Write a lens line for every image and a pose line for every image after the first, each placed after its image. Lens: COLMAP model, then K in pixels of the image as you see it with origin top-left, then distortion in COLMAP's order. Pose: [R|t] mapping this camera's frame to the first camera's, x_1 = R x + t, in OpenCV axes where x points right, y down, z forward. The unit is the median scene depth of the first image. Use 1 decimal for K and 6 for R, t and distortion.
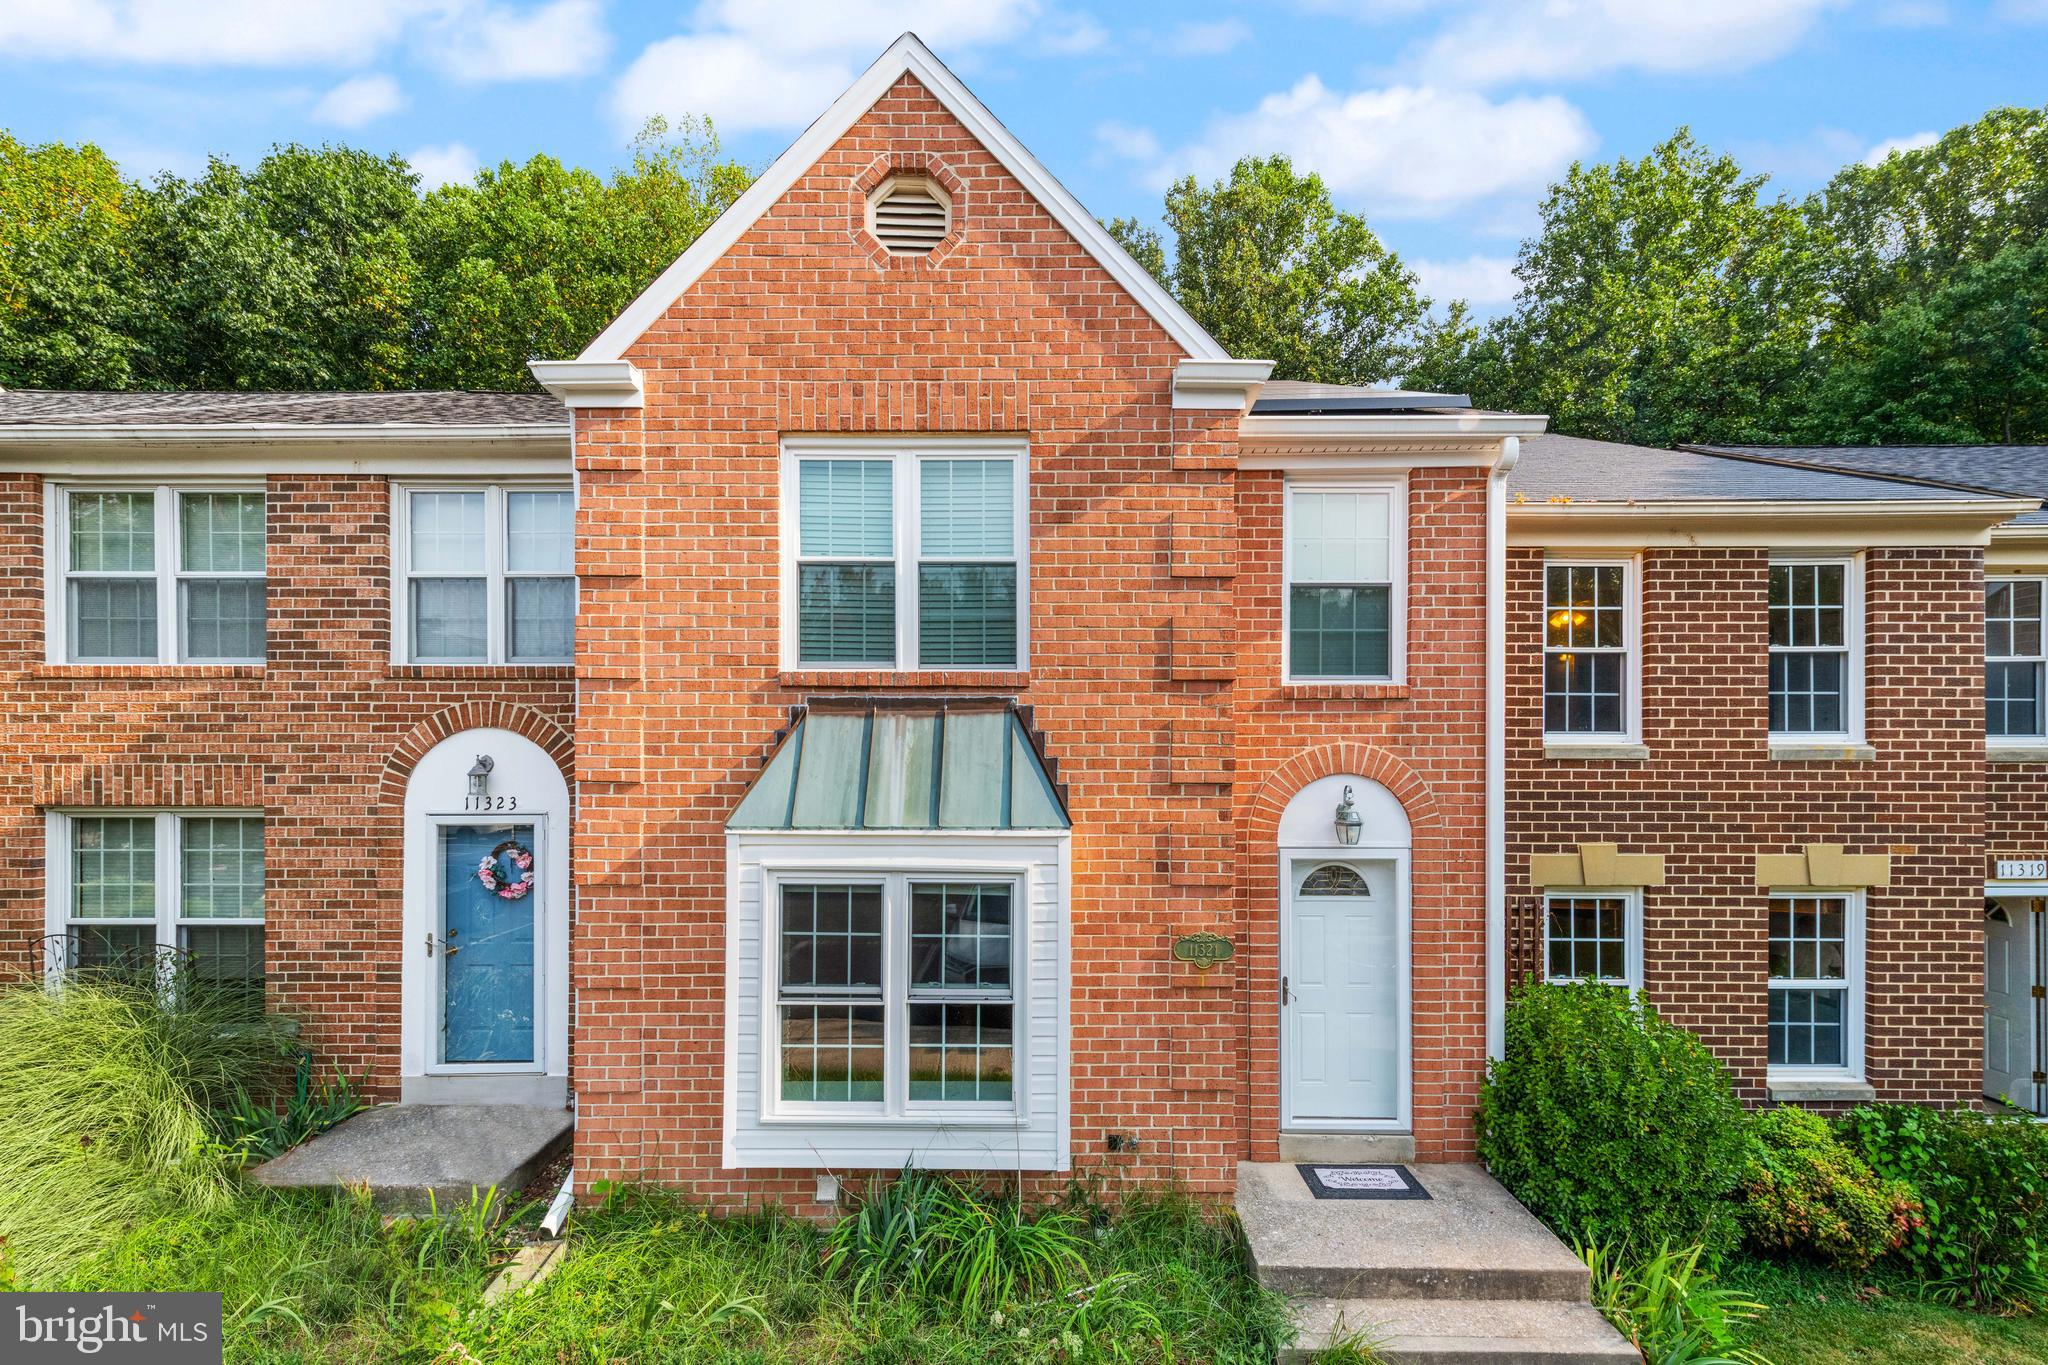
lens RADIAL K [[862.4, 0, 1029.3], [0, 862.4, 790.3], [0, 0, 1]] dist [0.002296, 0.000126]
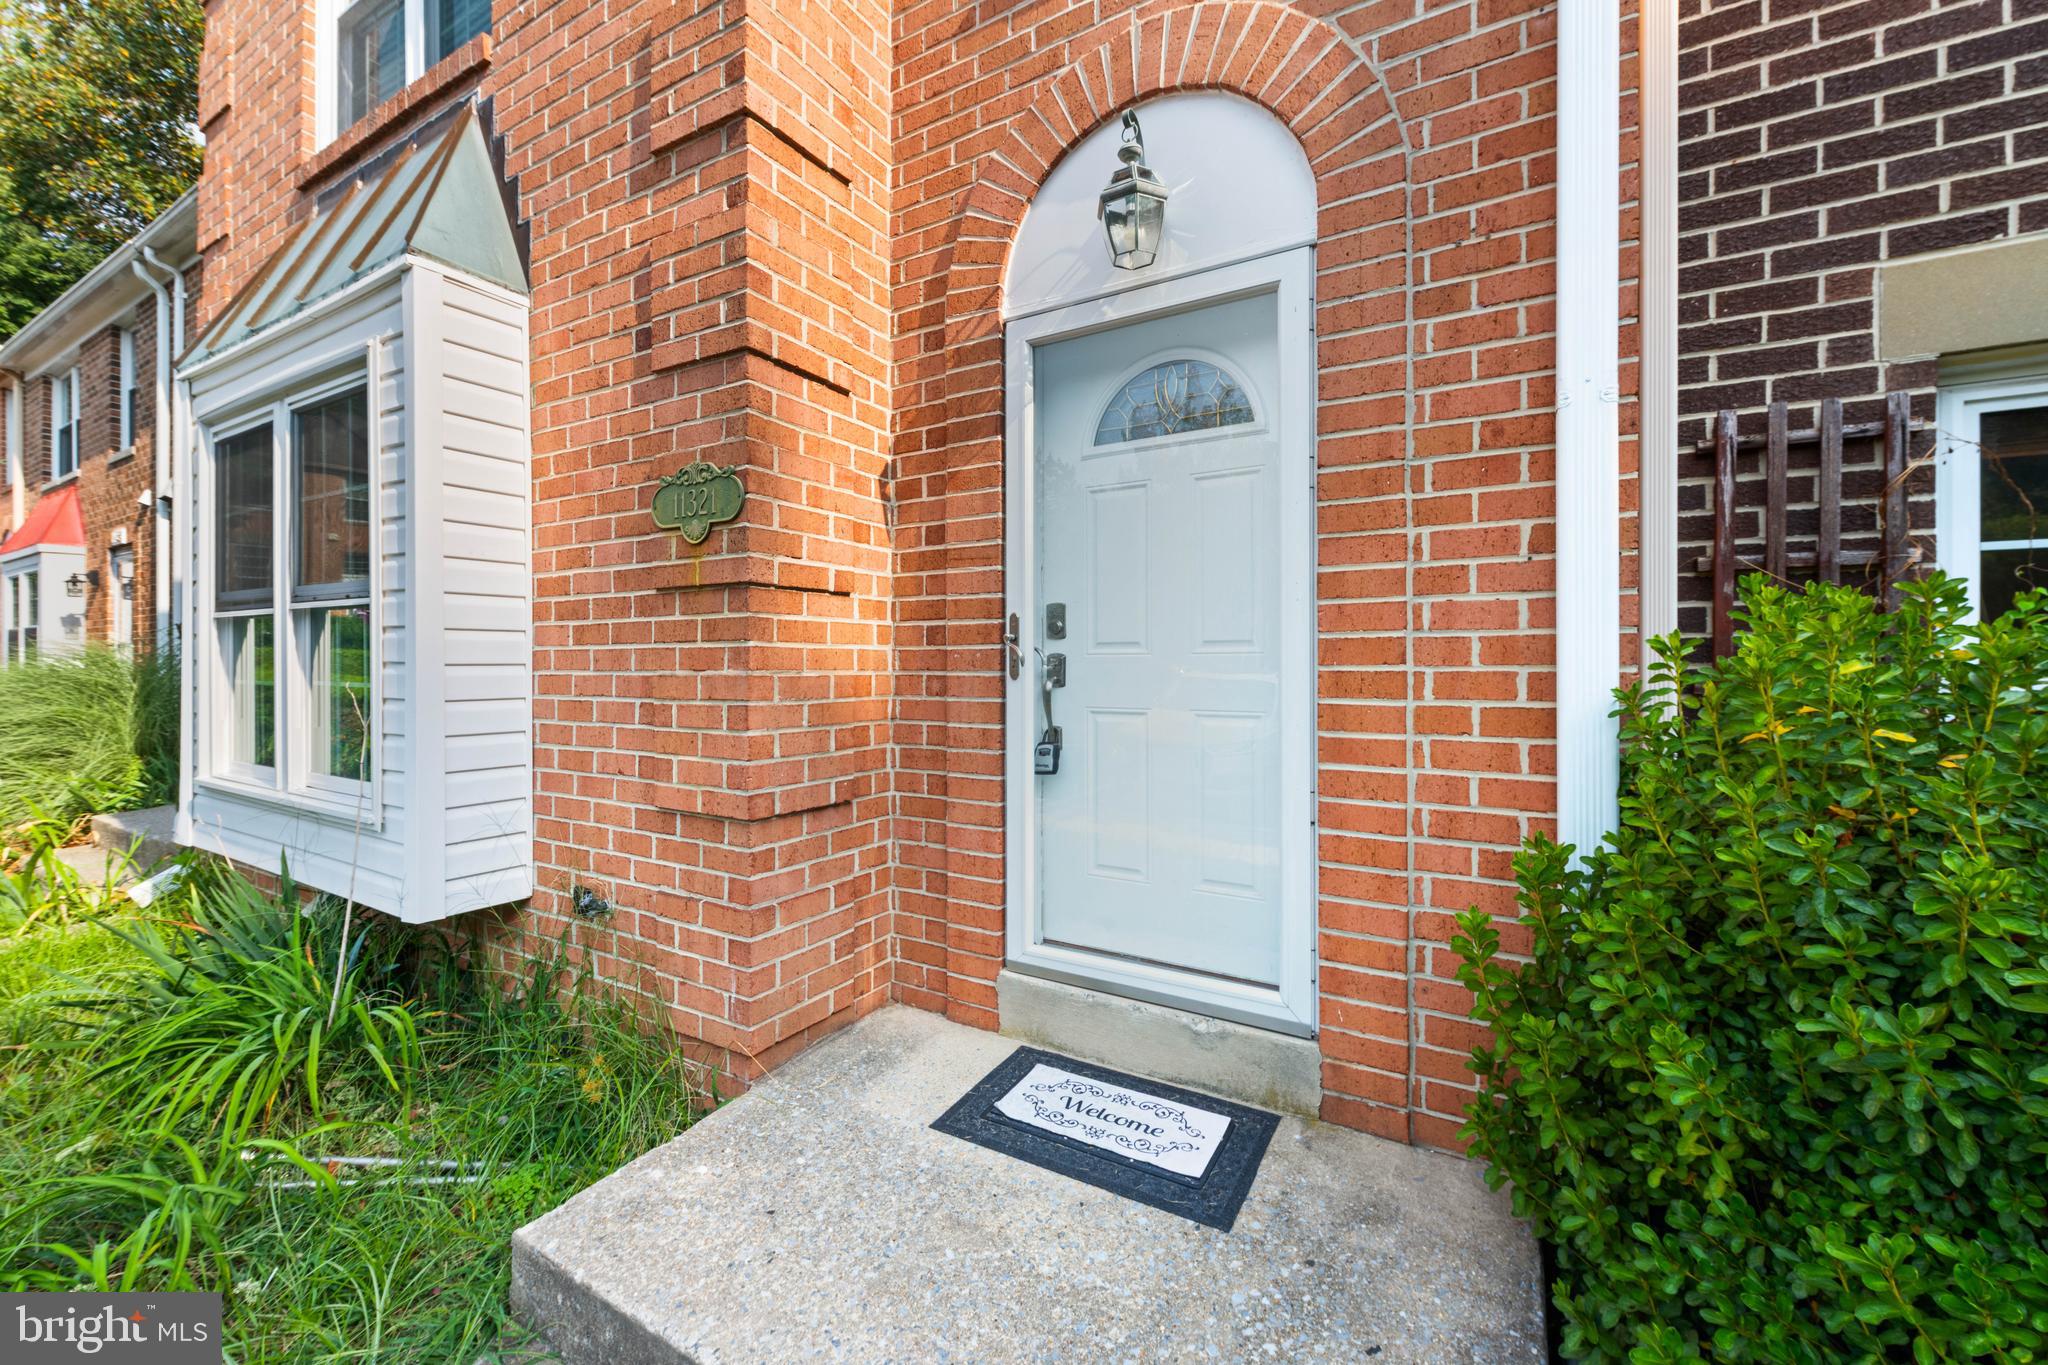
lens RADIAL K [[826.8, 0, 978.8], [0, 826.8, 659.6], [0, 0, 1]] dist [0.002057, -0.000748]
pose [[0.867097, 0.003317, -0.498128, 0.496082], [-0.001947, 0.999993, 0.003269, 0.241411], [0.498135, -0.001865, 0.867097, 0.635526]]
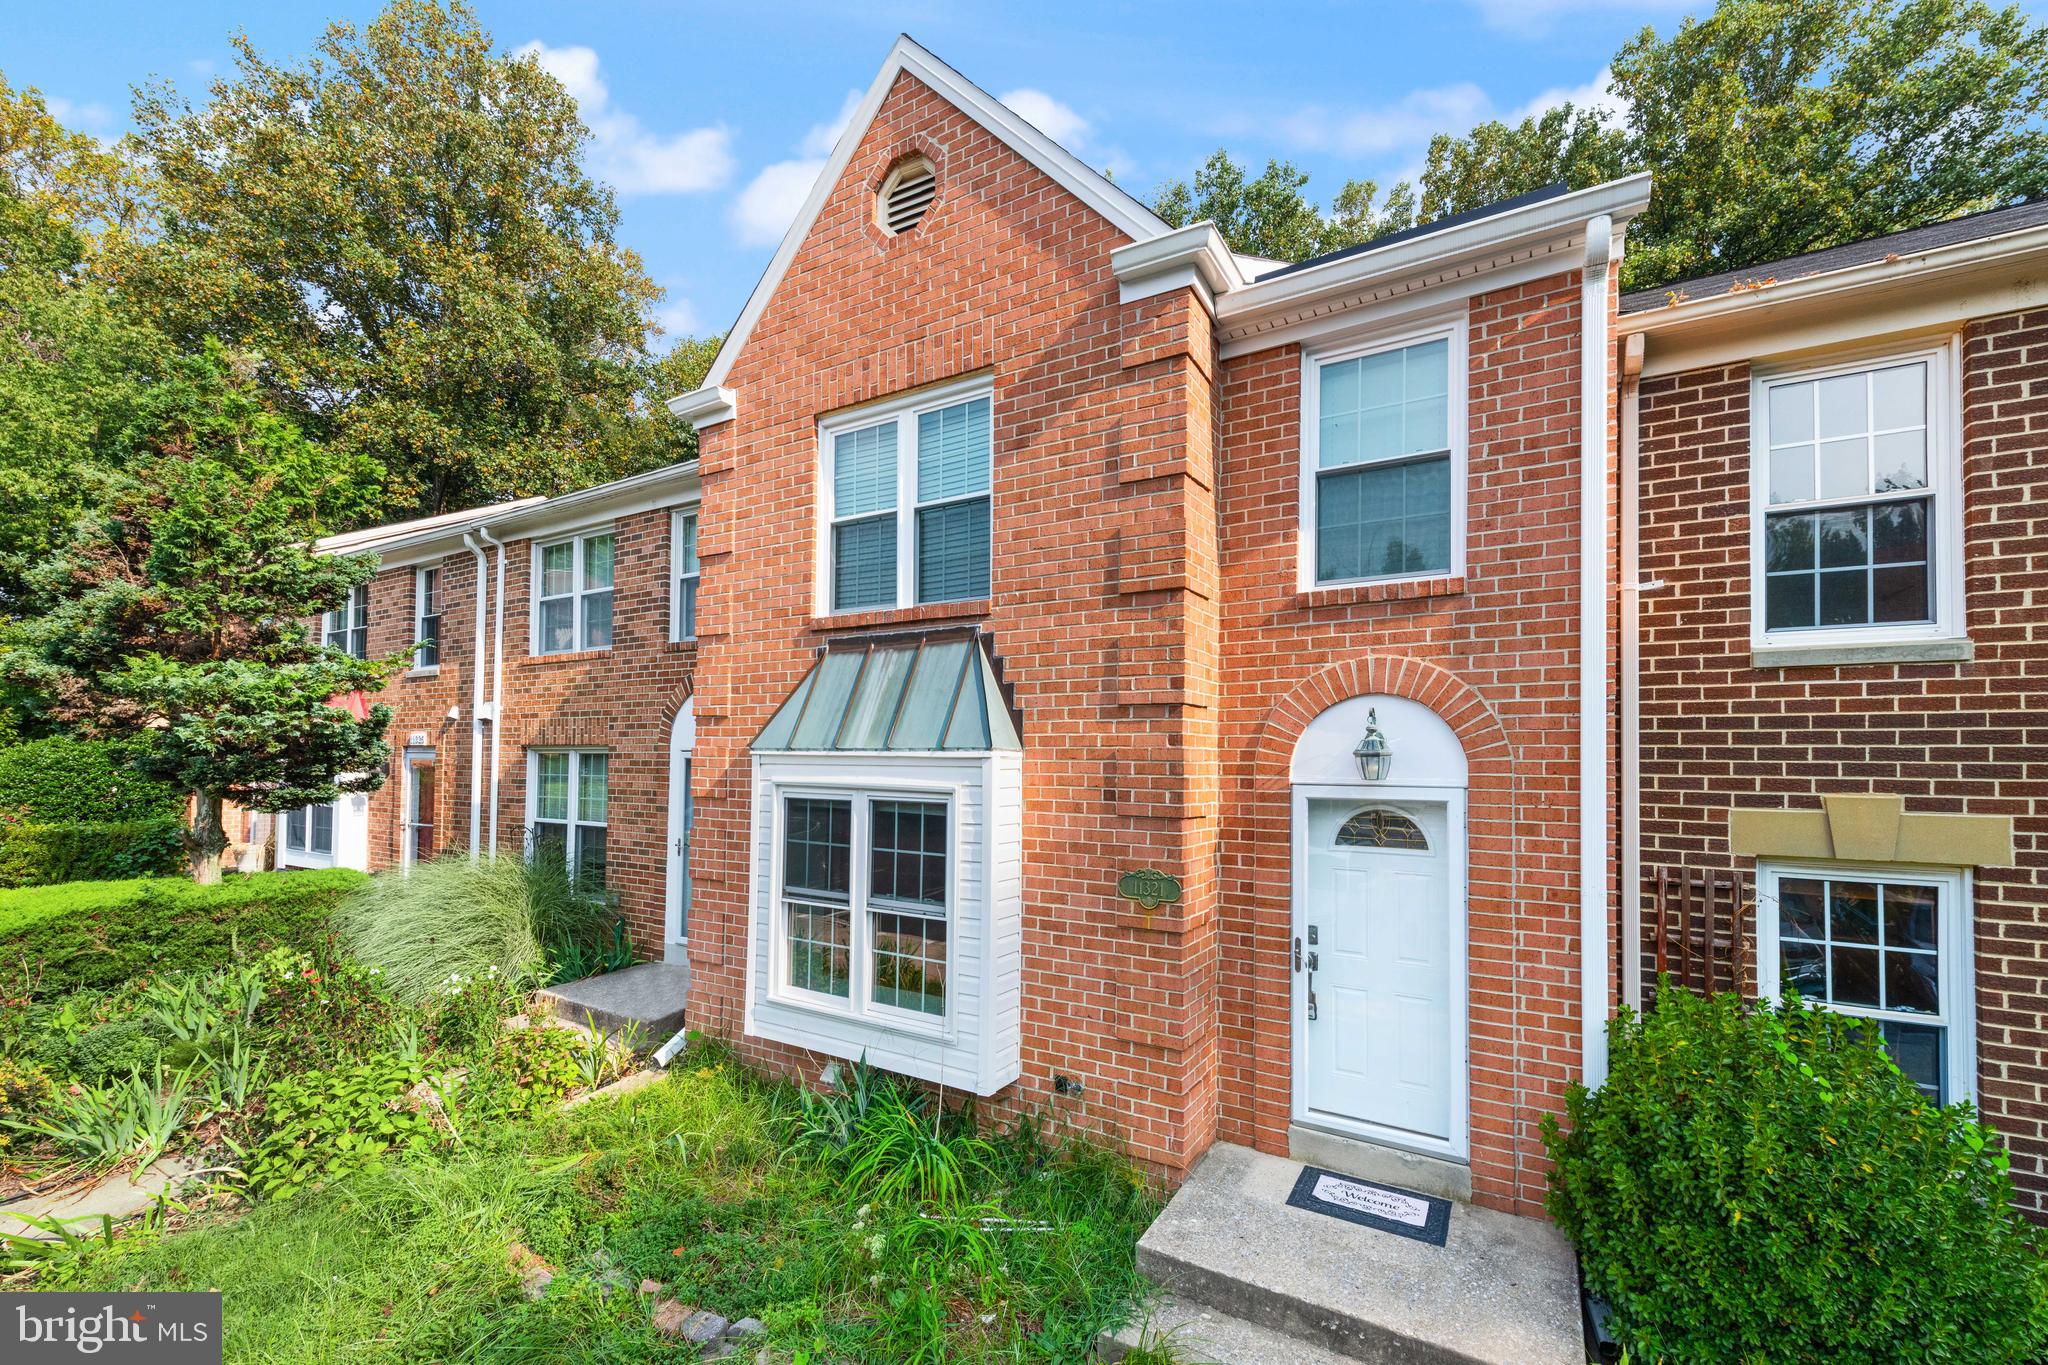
lens RADIAL K [[826.8, 0, 994.5], [0, 826.8, 749.5], [0, 0, 1]] dist [0.002057, -0.000748]
pose [[0.862237, 0.001228, -0.506504, 0.455485], [-0.013822, 0.999682, -0.021106, 0.054784], [0.506316, 0.025199, 0.861979, 0.152844]]
